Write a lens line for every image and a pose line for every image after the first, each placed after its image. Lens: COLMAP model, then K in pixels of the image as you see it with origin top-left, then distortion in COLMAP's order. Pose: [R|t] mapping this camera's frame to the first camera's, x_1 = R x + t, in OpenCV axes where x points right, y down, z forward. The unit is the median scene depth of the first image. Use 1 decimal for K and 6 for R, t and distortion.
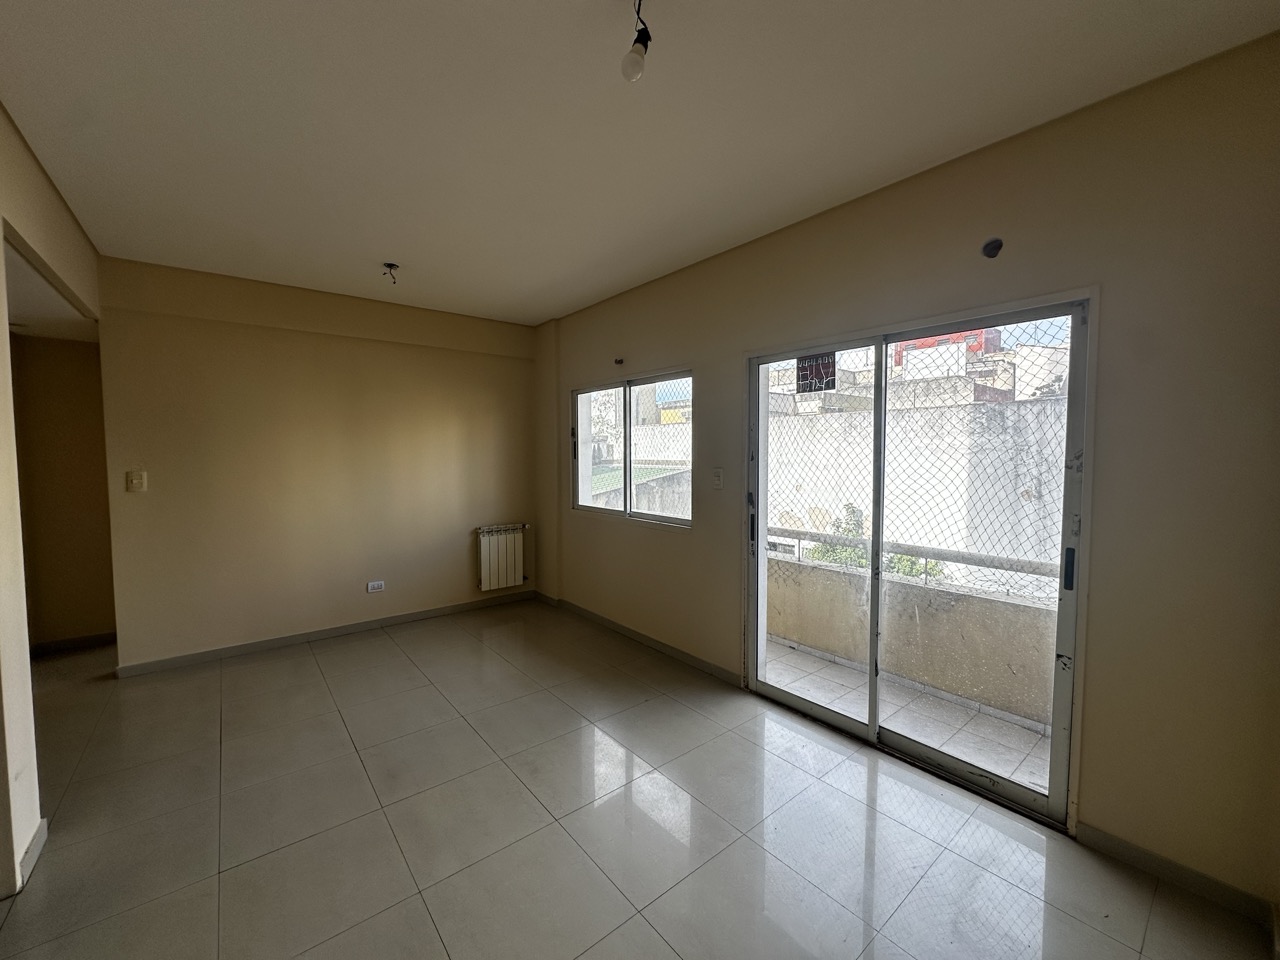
lens RADIAL K [[509.9, 0, 640.0], [0, 509.9, 480.0], [0, 0, 1]] dist [-0.001099, -0.000056]
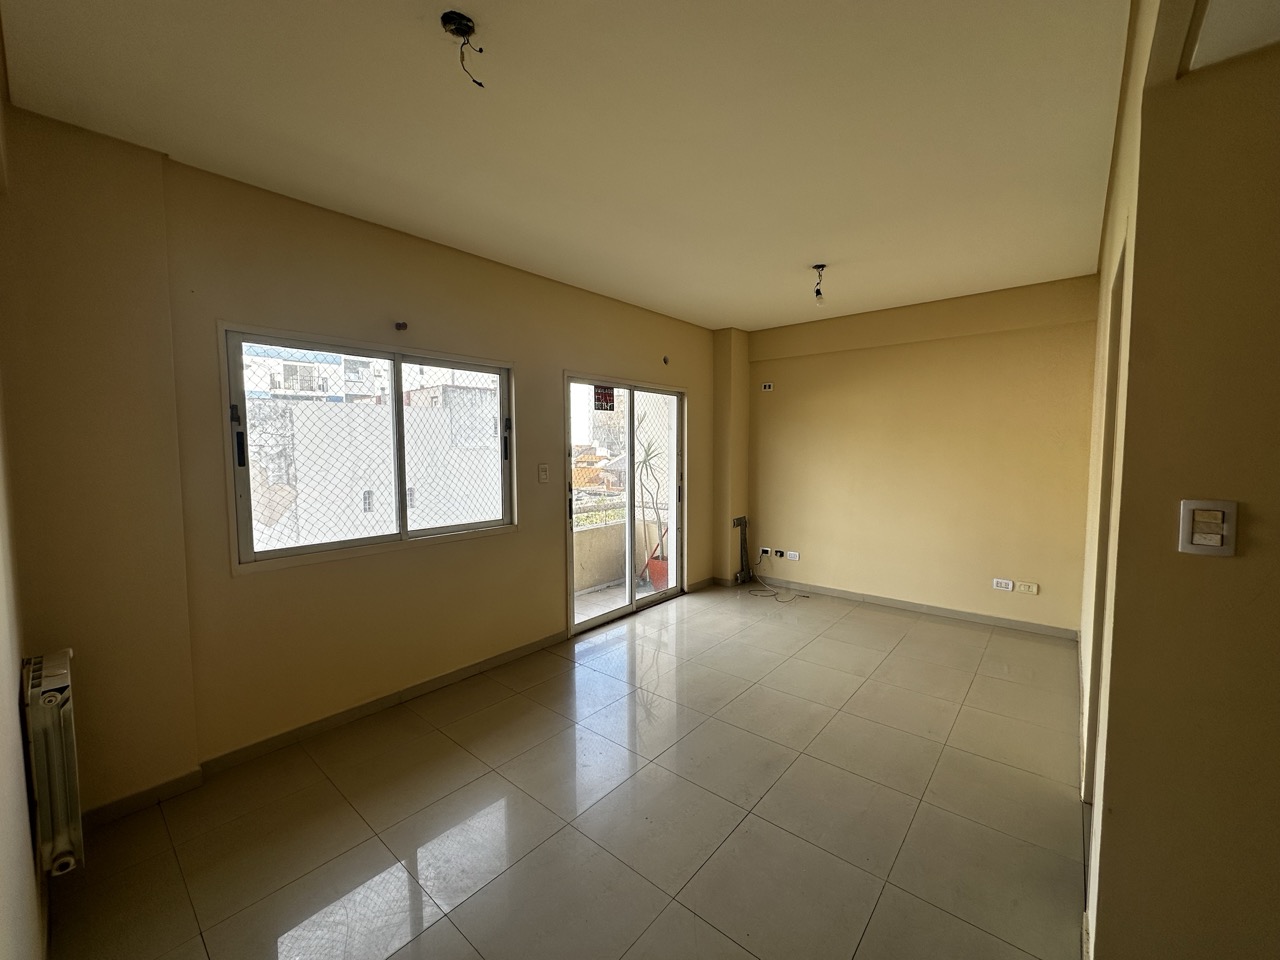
lens RADIAL K [[509.9, 0, 640.0], [0, 509.9, 480.0], [0, 0, 1]] dist [-0.001099, -0.000056]
pose [[-0.178928, -0.058497, 0.982122, -1.115271], [0.059583, 0.995754, 0.070164, -0.061477], [-0.982056, 0.071072, -0.174683, 1.096561]]
